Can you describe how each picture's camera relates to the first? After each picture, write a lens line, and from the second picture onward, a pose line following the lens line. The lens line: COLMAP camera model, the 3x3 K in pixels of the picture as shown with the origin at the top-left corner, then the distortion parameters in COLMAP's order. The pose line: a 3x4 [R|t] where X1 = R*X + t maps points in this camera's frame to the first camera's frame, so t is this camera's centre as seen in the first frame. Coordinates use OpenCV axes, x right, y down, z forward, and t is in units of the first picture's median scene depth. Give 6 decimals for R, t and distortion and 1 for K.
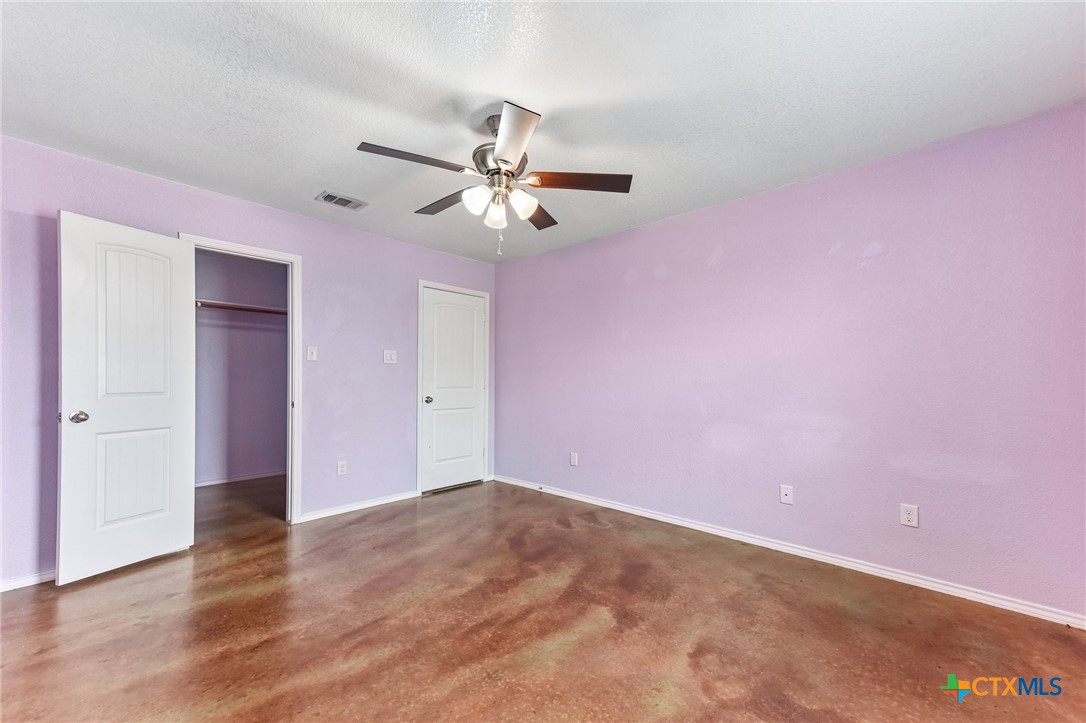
lens RADIAL K [[433.4, 0, 547.2], [0, 433.4, 361.8], [0, 0, 1]] dist [0.018304, -0.000076]
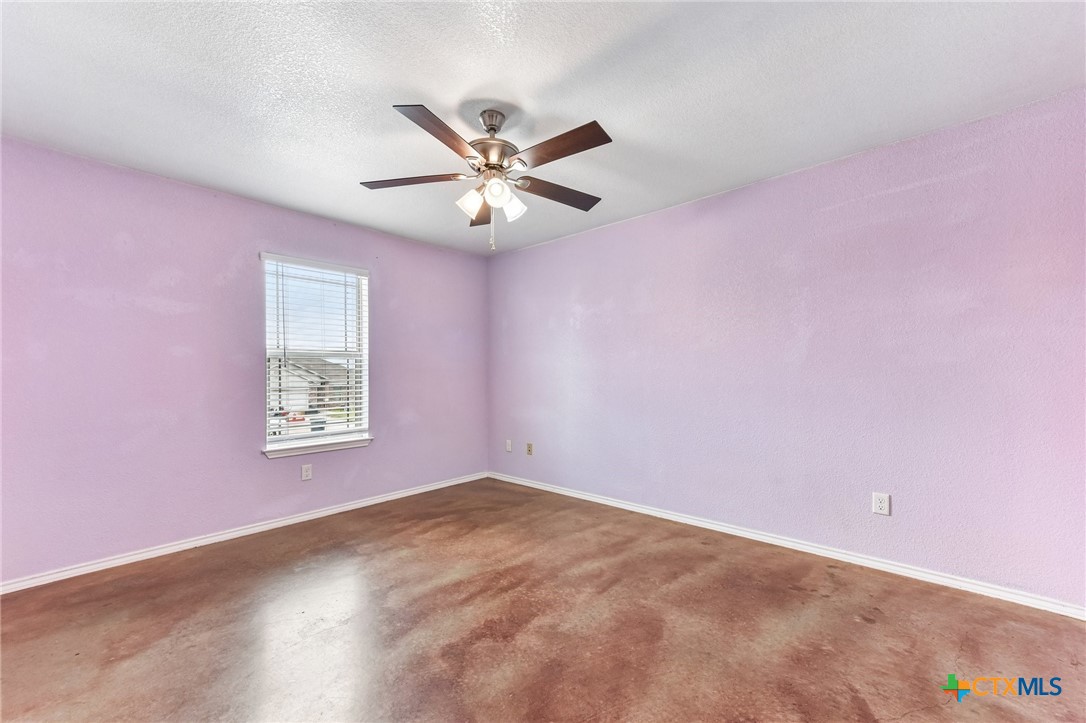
lens RADIAL K [[433.4, 0, 547.2], [0, 433.4, 361.8], [0, 0, 1]] dist [0.018304, -0.000076]
pose [[-0.999857, 0.003683, -0.016523, -0.227007], [0.004805, 0.997648, -0.068372, 0.084030], [0.016232, -0.068441, -0.997523, 2.134811]]
